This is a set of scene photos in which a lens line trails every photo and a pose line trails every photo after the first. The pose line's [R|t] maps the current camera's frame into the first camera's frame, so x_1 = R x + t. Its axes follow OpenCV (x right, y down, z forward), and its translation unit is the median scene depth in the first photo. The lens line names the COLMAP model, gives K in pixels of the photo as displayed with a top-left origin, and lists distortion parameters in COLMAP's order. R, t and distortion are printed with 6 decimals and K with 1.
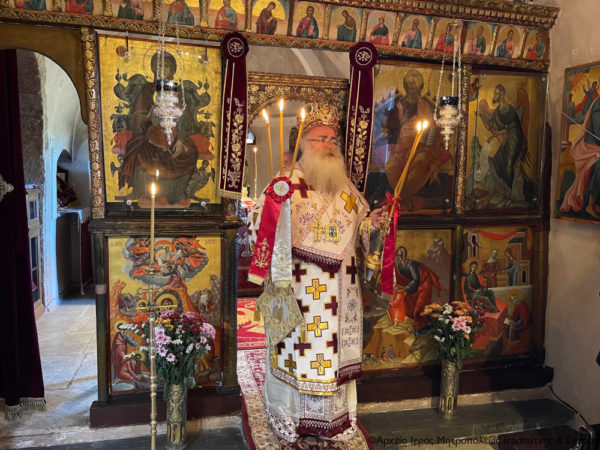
lens RADIAL K [[468.0, 0, 305.2], [0, 468.0, 228.6], [0, 0, 1]] dist [0.051022, -0.080077]
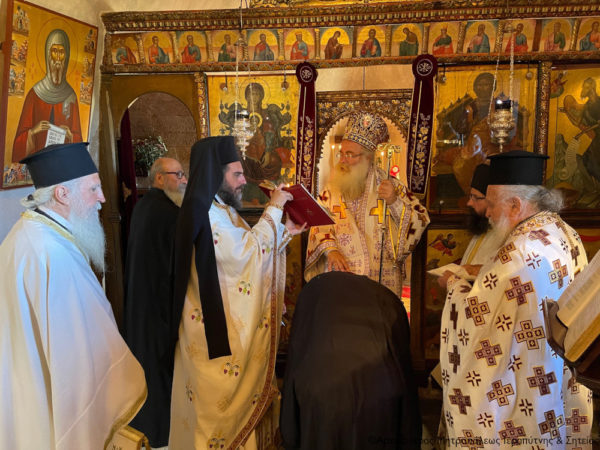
lens RADIAL K [[446.1, 0, 300.0], [0, 446.1, 225.0], [0, 0, 1]] dist [0.062839, -0.101424]
pose [[0.927592, 0.022253, -0.372932, 0.249134], [-0.016438, 0.999689, 0.018764, -0.020077], [0.373234, -0.011275, 0.927669, -0.063937]]
